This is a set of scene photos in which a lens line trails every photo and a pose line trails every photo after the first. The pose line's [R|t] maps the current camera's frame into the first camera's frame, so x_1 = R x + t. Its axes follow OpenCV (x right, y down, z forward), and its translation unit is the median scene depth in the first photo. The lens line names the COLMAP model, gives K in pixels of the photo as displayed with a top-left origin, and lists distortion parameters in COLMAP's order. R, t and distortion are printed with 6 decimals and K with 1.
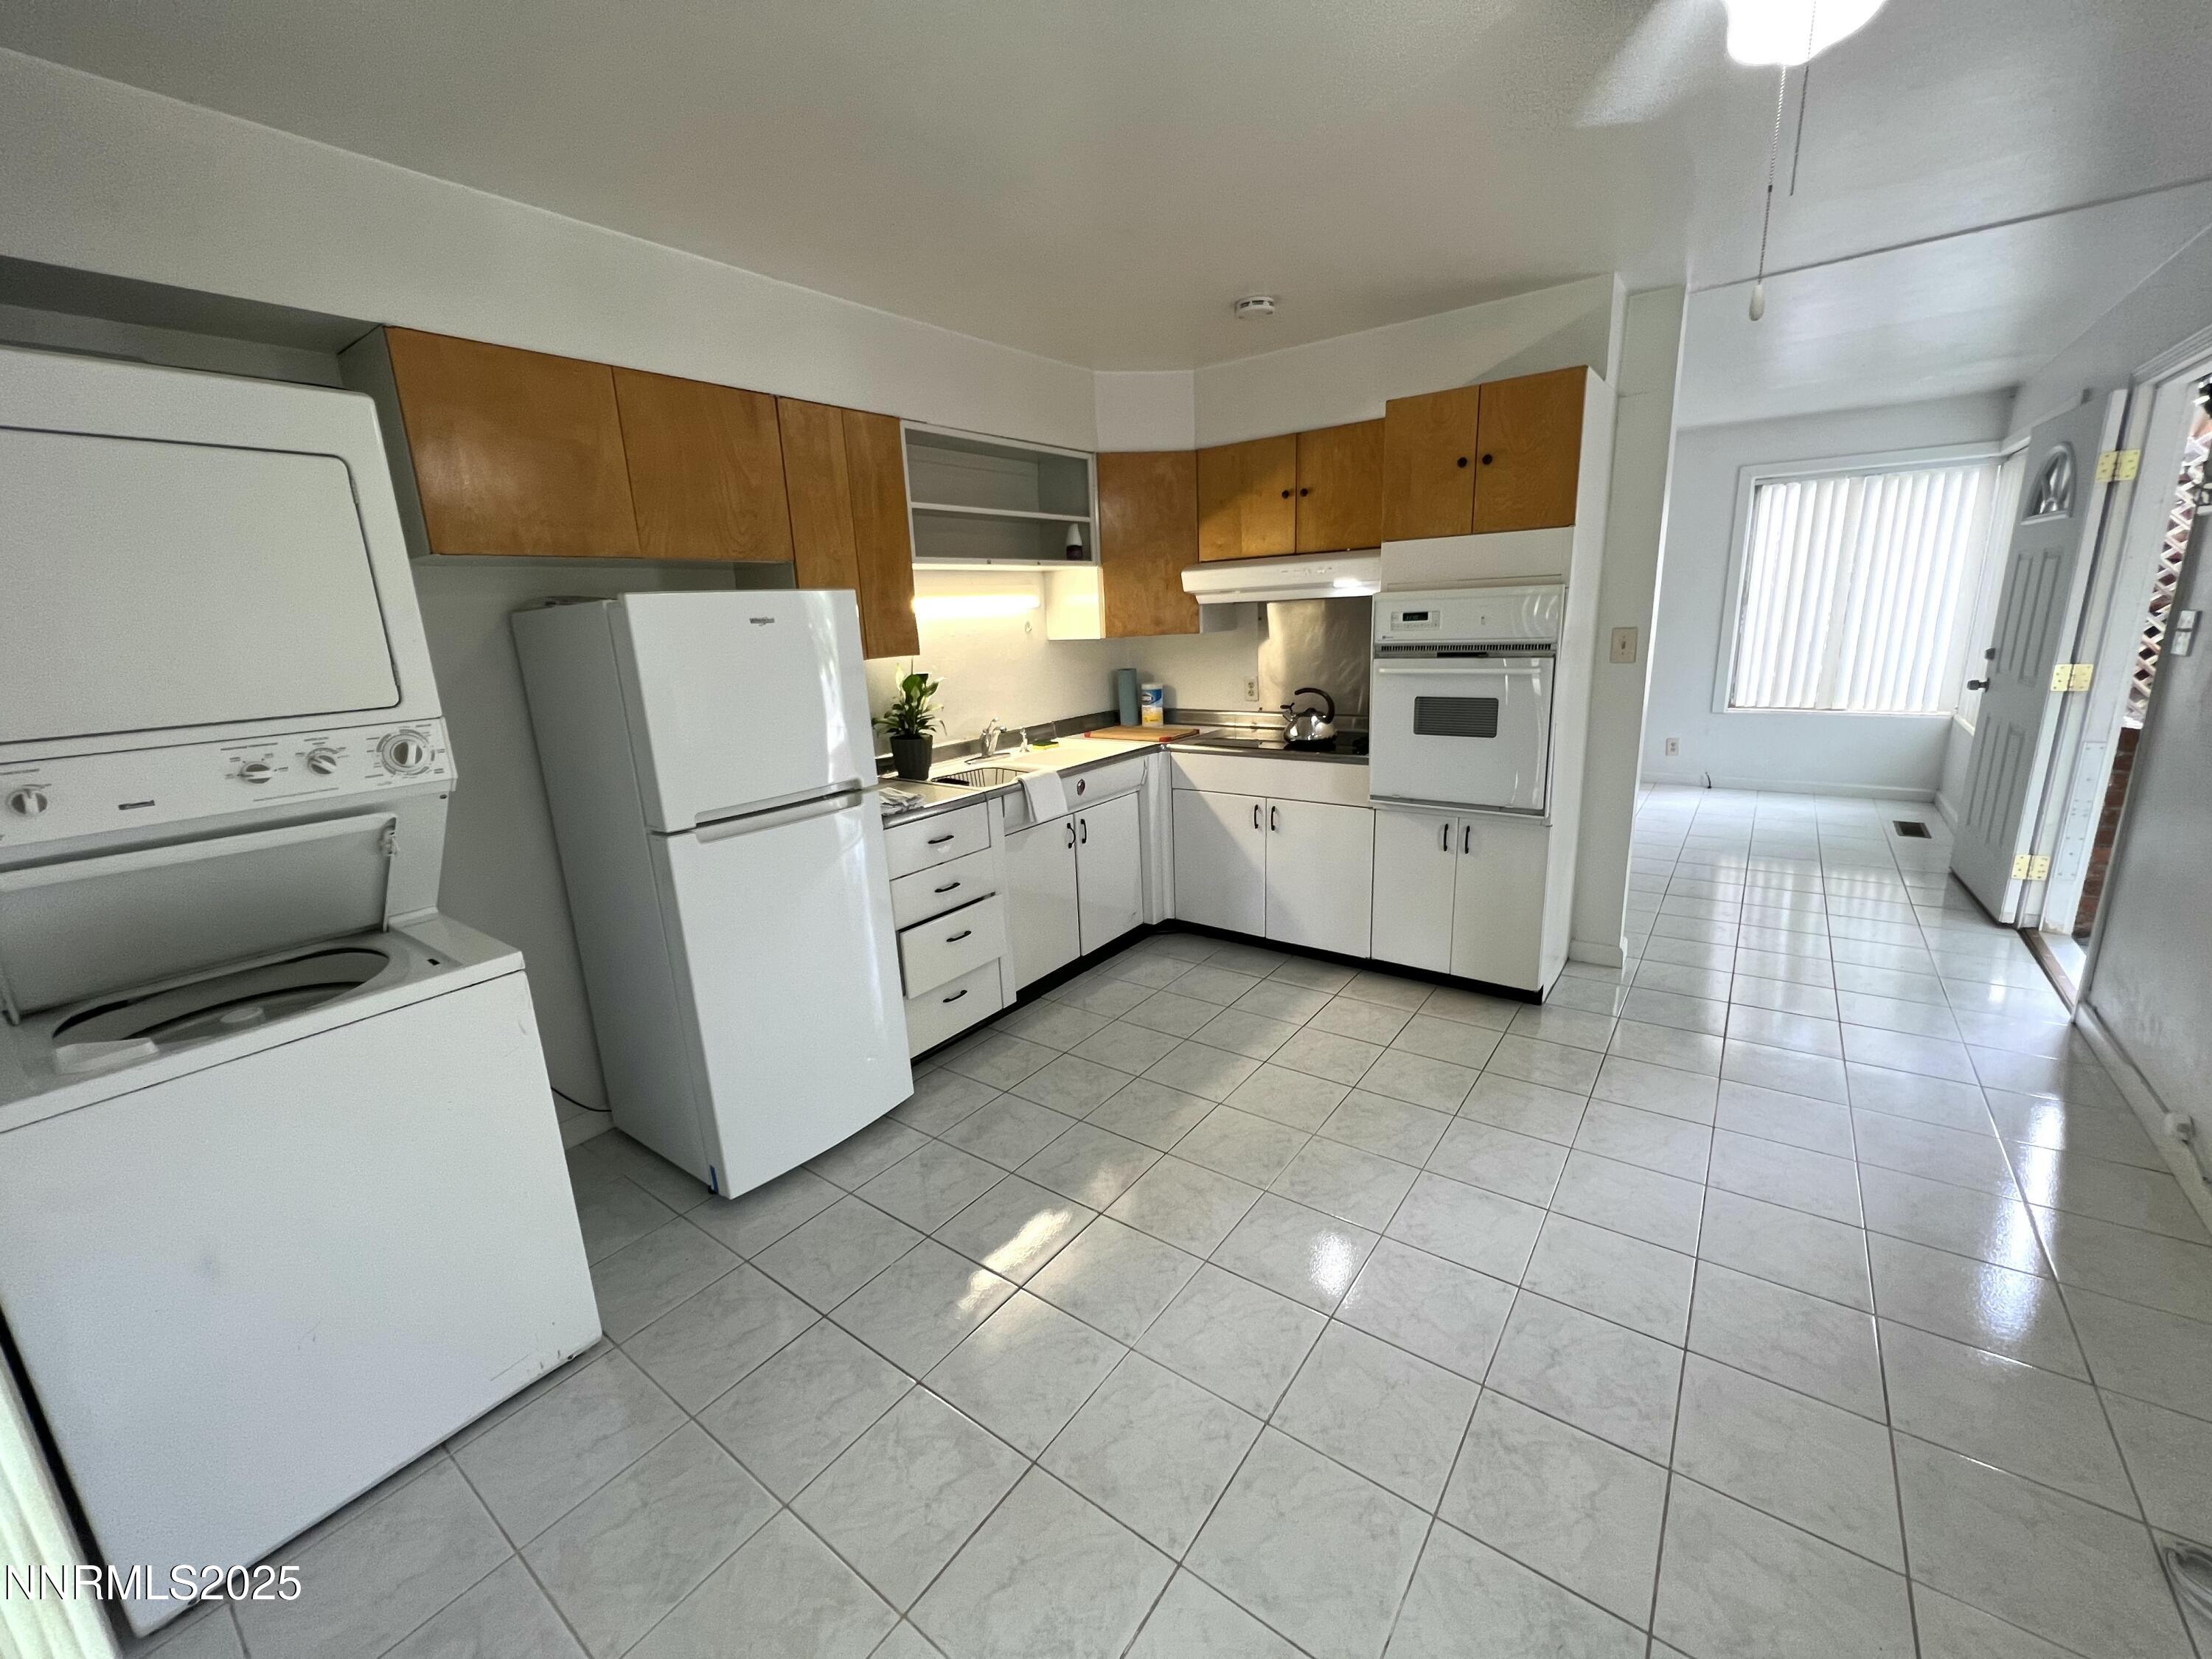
lens RADIAL K [[887.3, 0, 1102.9], [0, 887.3, 828.4], [0, 0, 1]] dist [-0.000600, 0.000856]
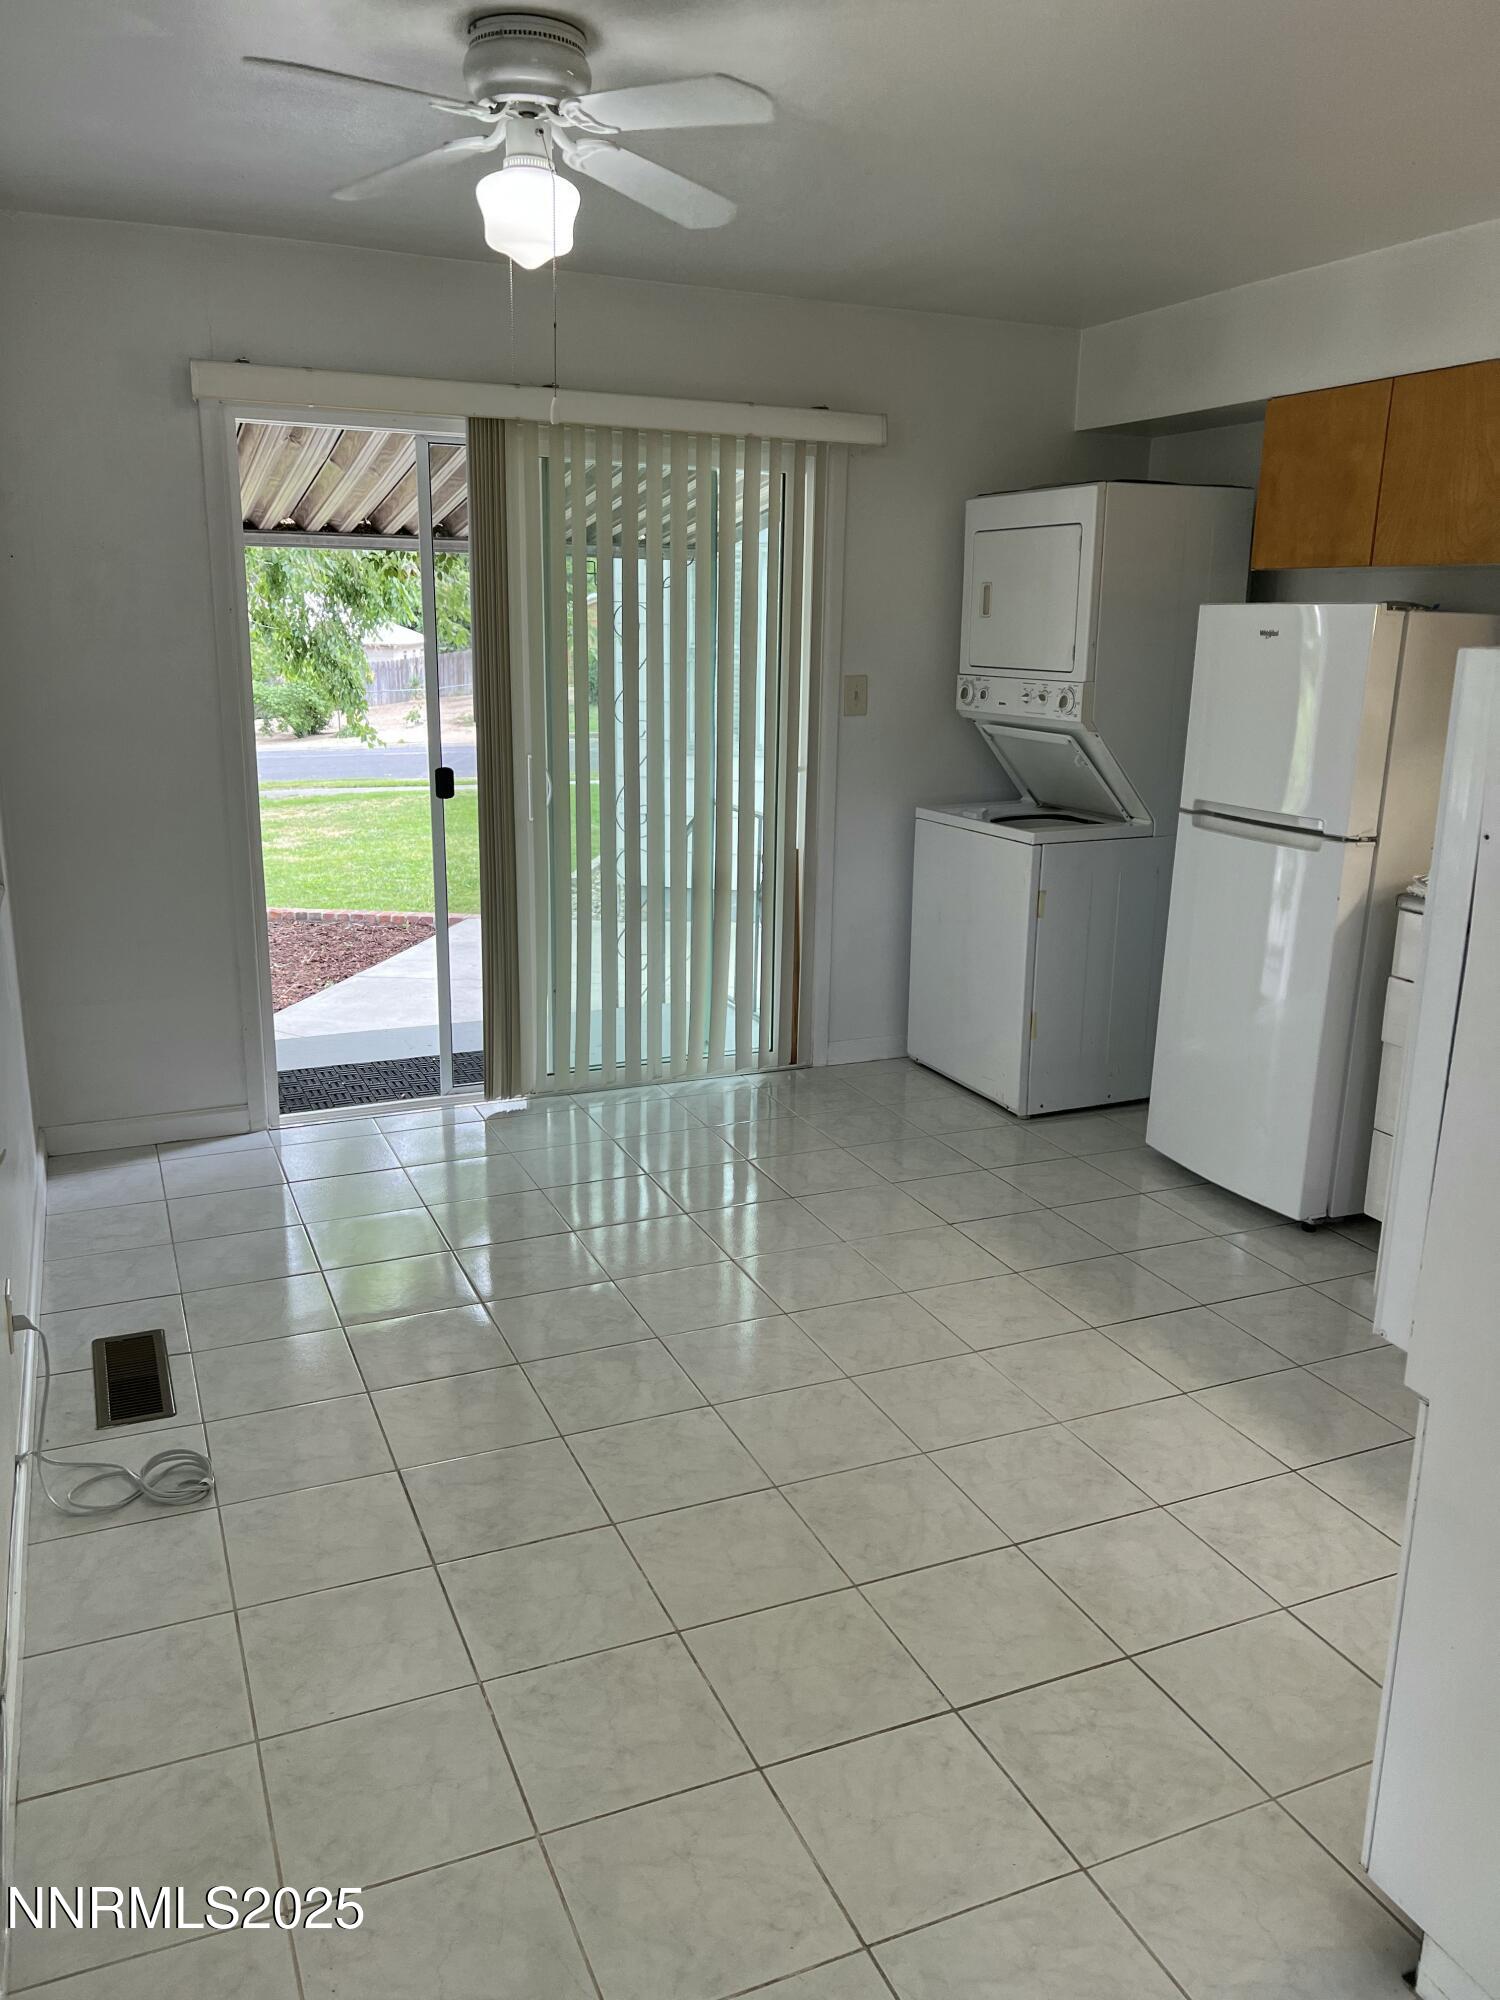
lens RADIAL K [[1509.8, 0, 759.8], [0, 1509.8, 1006.2], [0, 0, 1]] dist [0.061883, -0.062890]
pose [[-0.490503, 0.249369, -0.834998, 1.115632], [-0.207811, 0.897068, 0.389980, -0.312694], [0.846299, 0.364808, -0.388193, 1.021123]]
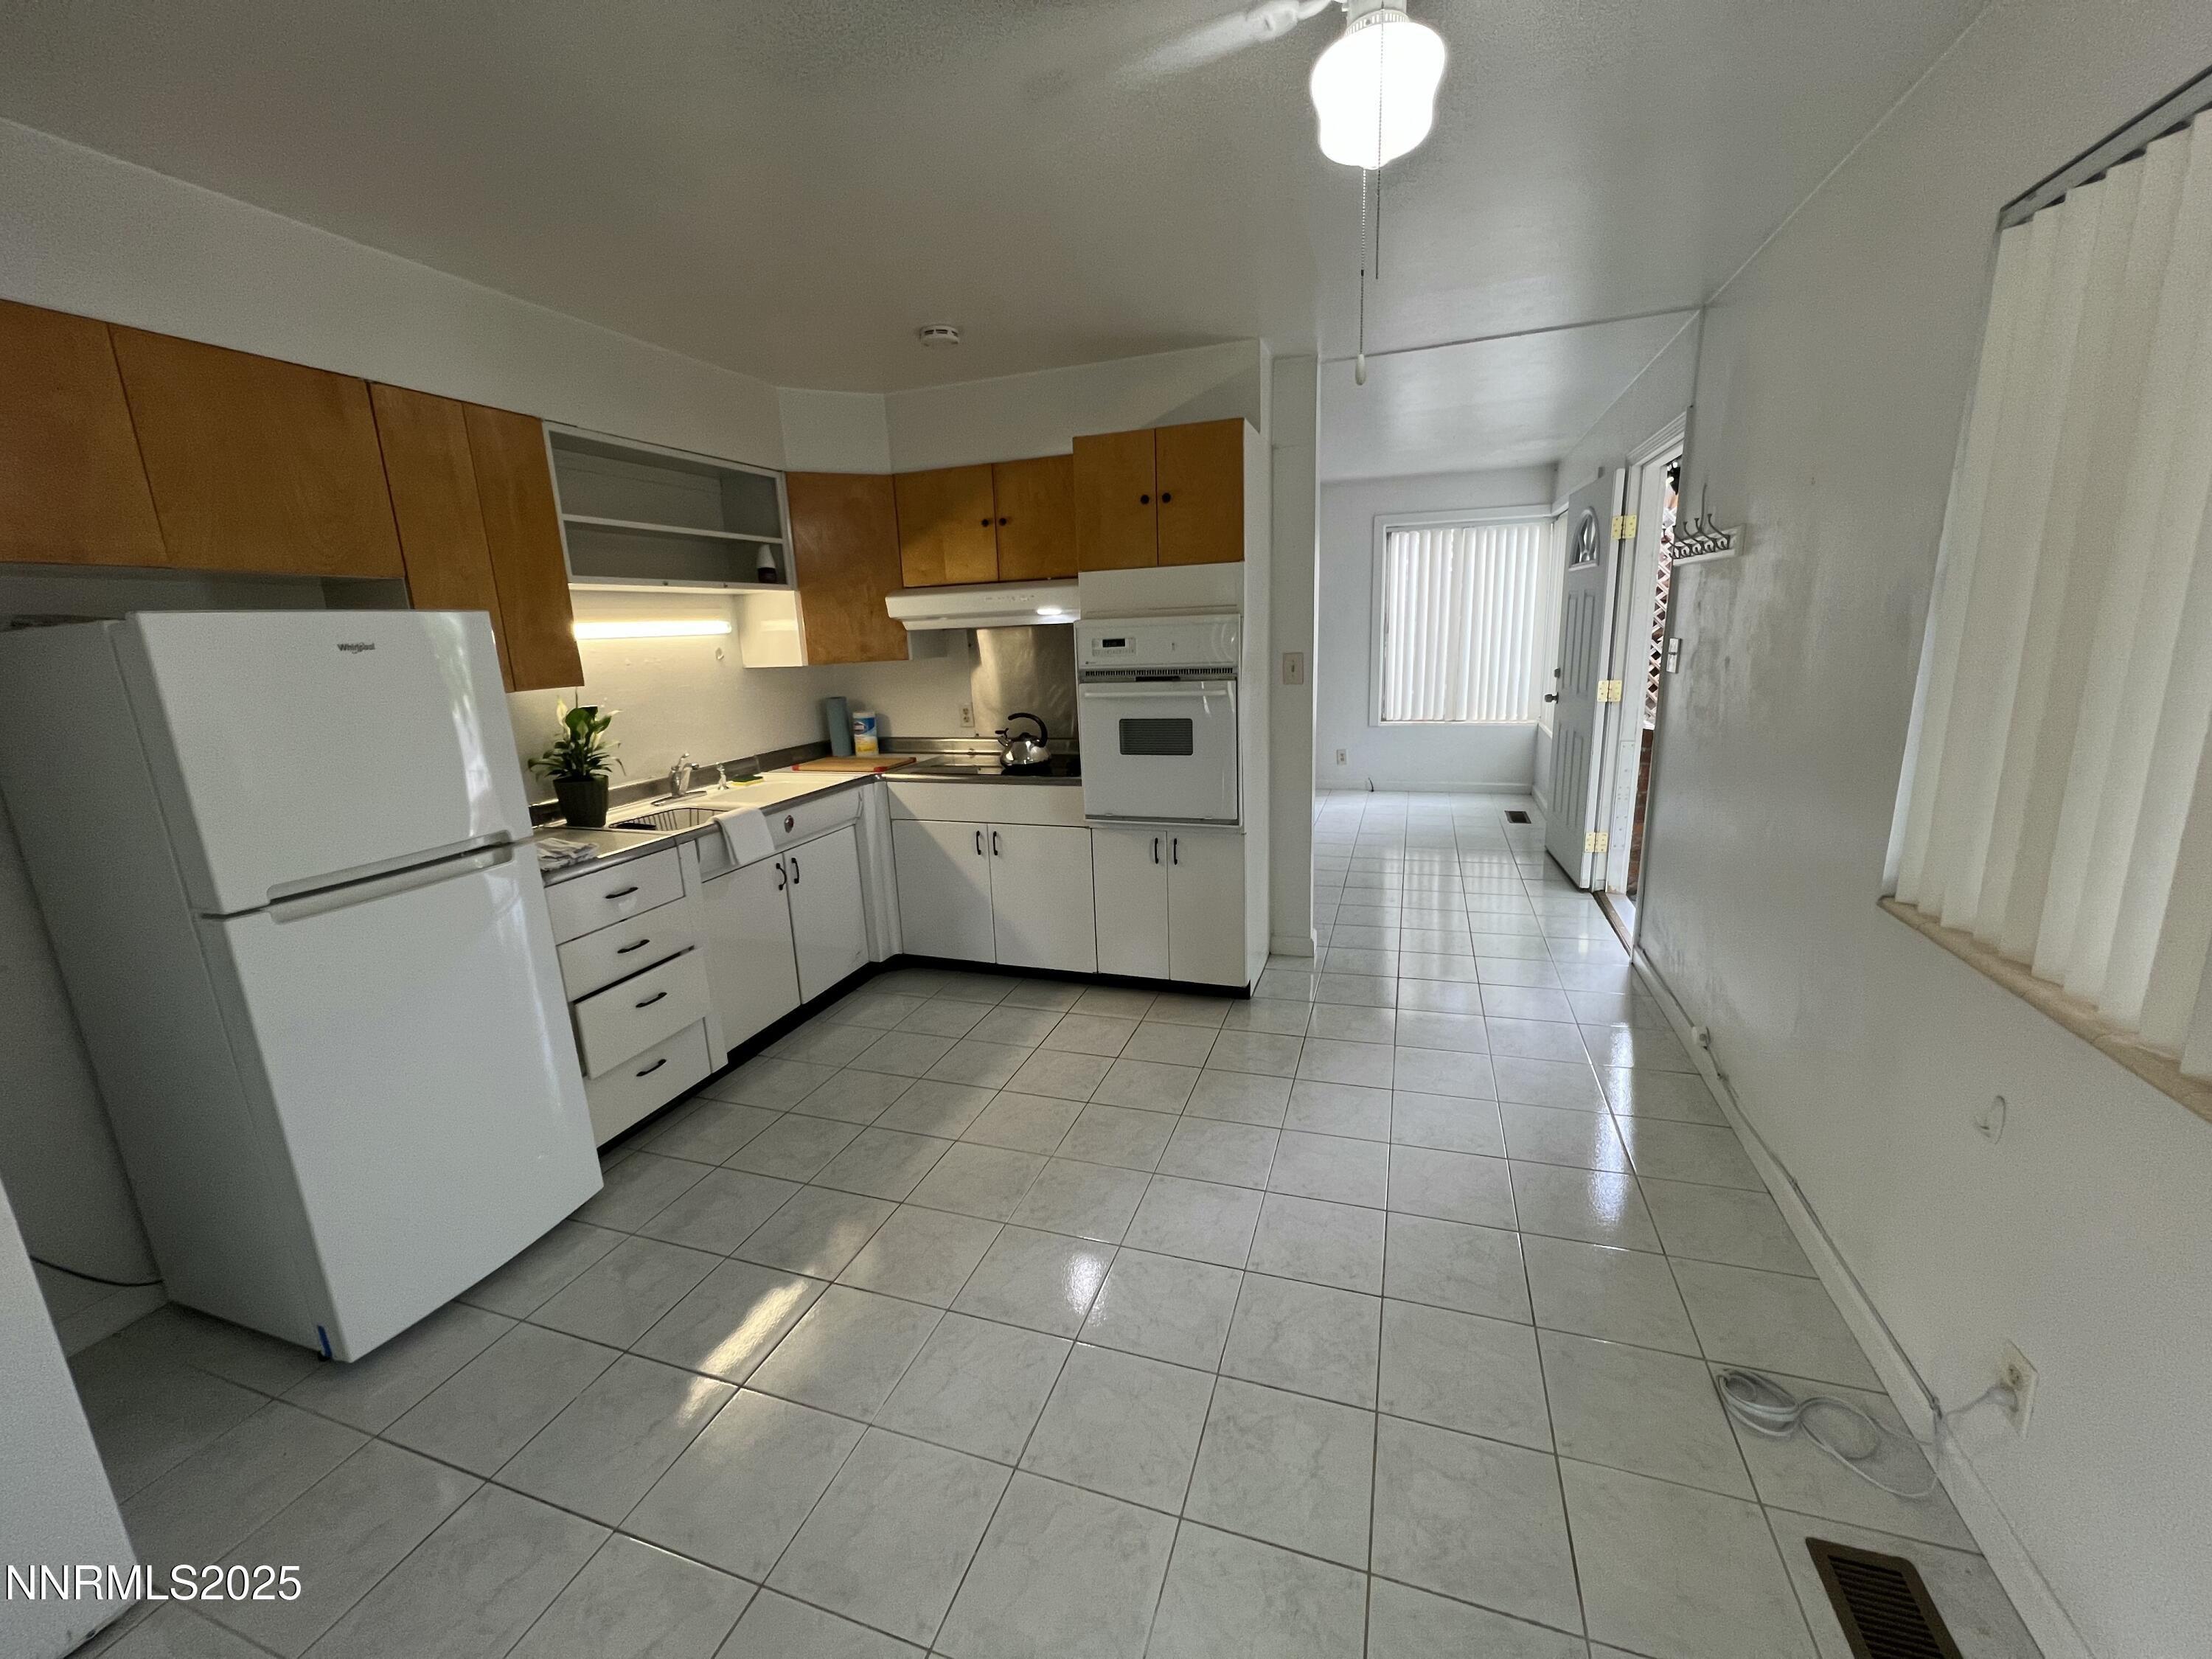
lens RADIAL K [[887.3, 0, 1104.4], [0, 887.3, 827.8], [0, 0, 1]] dist [-0.000600, 0.000856]
pose [[0.953450, -0.061371, 0.295240, 0.019213], [0.070191, 0.997346, -0.019357, -0.001257], [-0.293268, 0.039179, 0.955227, 0.010197]]
